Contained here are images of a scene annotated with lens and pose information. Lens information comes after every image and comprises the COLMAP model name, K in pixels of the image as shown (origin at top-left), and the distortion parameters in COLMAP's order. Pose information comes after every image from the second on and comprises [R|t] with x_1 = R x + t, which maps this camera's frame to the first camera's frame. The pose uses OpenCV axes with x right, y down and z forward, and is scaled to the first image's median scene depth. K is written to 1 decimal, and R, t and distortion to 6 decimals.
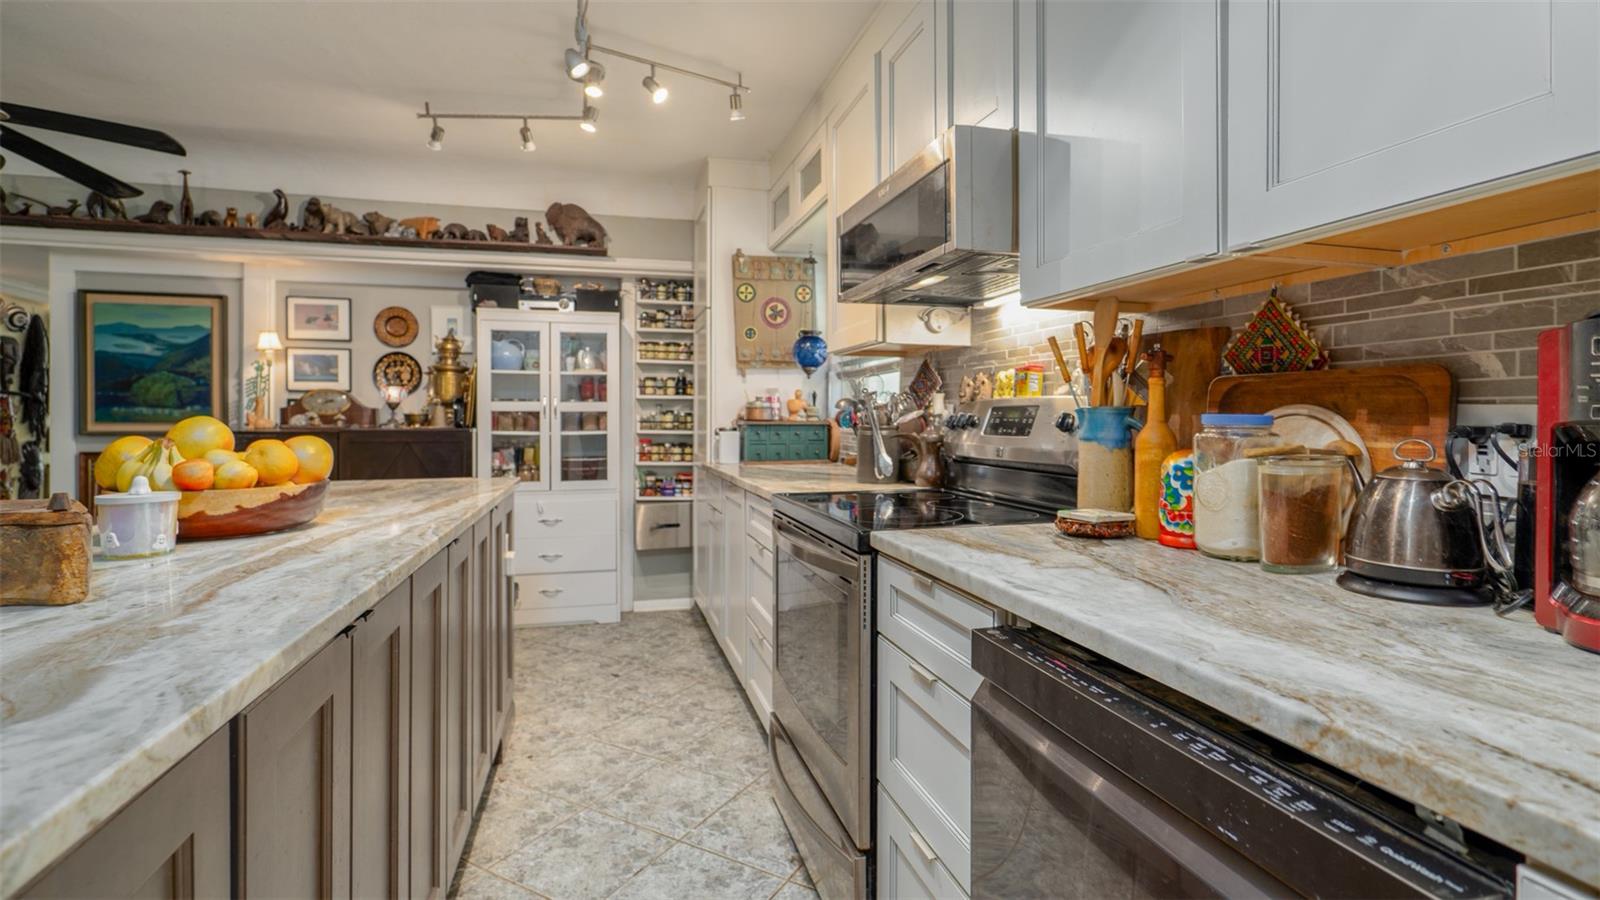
lens RADIAL K [[746.2, 0, 806.7], [0, 746.2, 414.4], [0, 0, 1]] dist [-0.002850, -0.000238]
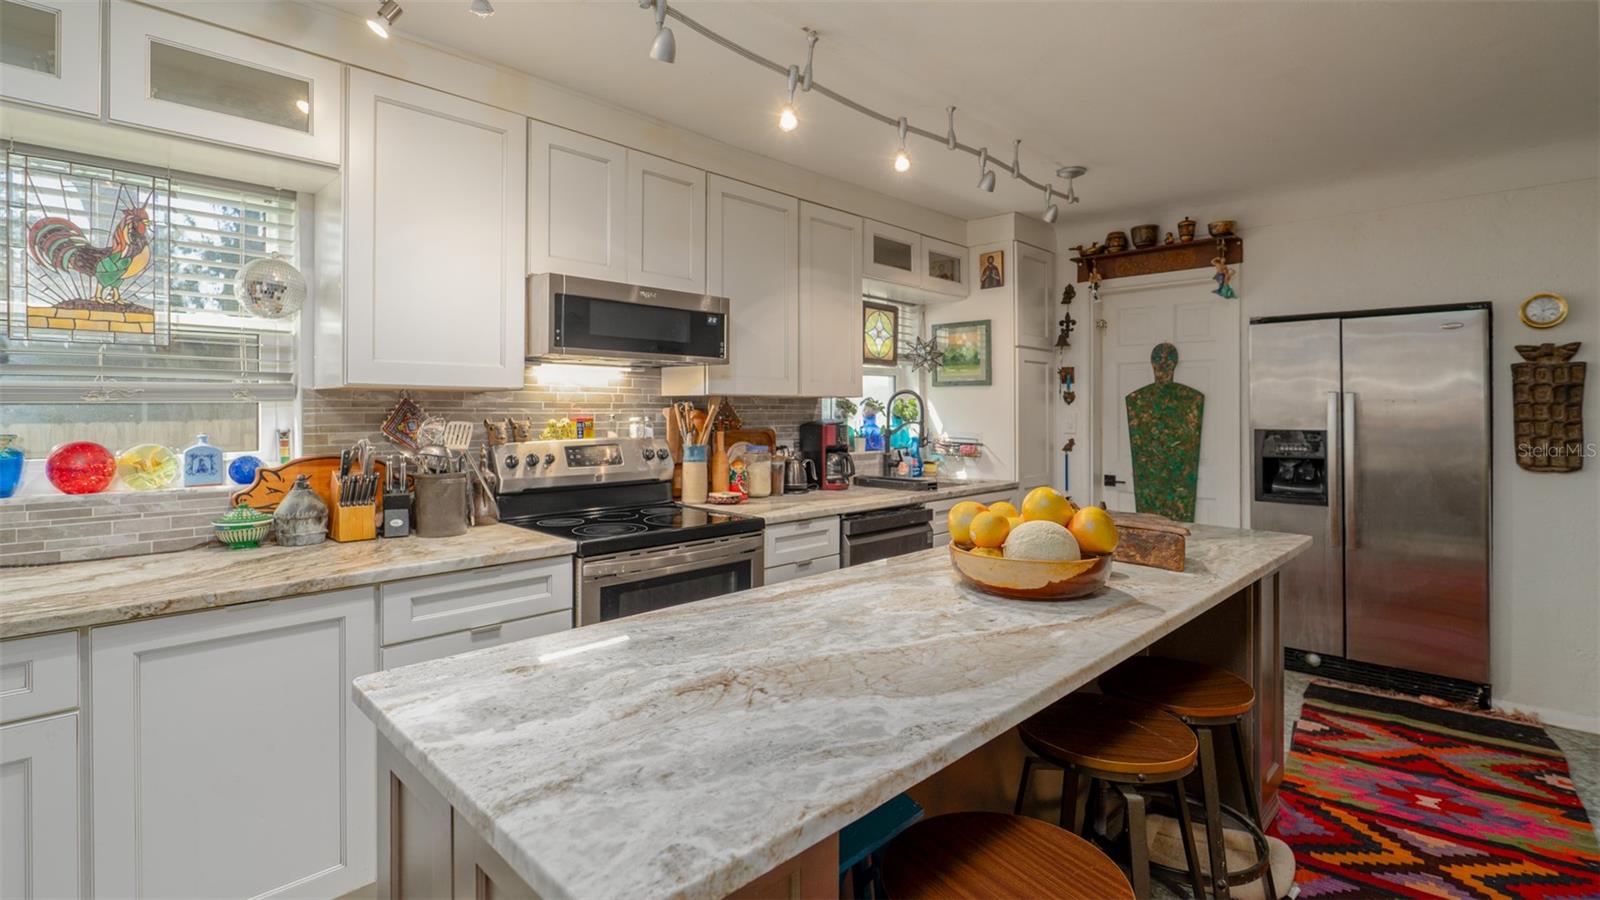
lens RADIAL K [[746.2, 0, 806.7], [0, 746.2, 414.4], [0, 0, 1]] dist [-0.002850, -0.000238]
pose [[-0.505924, -0.011437, 0.862502, -0.608570], [-0.008991, 0.999928, 0.007986, -0.044639], [-0.862531, -0.003714, -0.505991, 0.708964]]
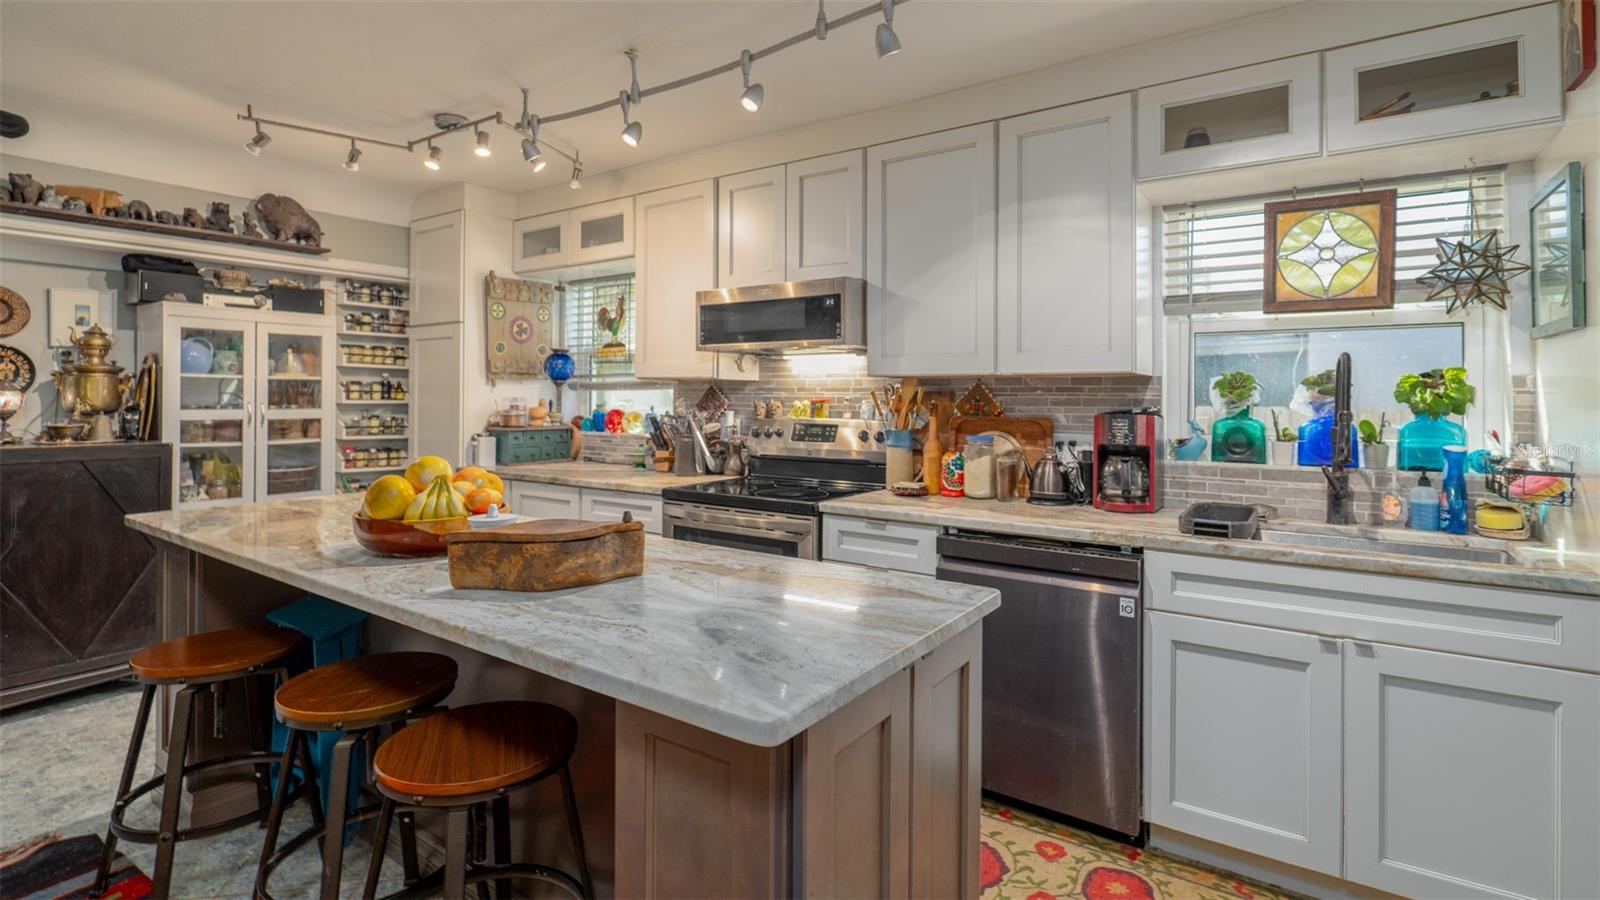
lens RADIAL K [[755.7, 0, 802.8], [0, 755.7, 396.8], [0, 0, 1]] dist [-0.000047, -0.000090]
pose [[0.769263, 0.005131, 0.638911, -0.422733], [-0.007122, 0.999974, 0.000545, -0.037445], [-0.638892, -0.004970, 0.769280, -0.142103]]
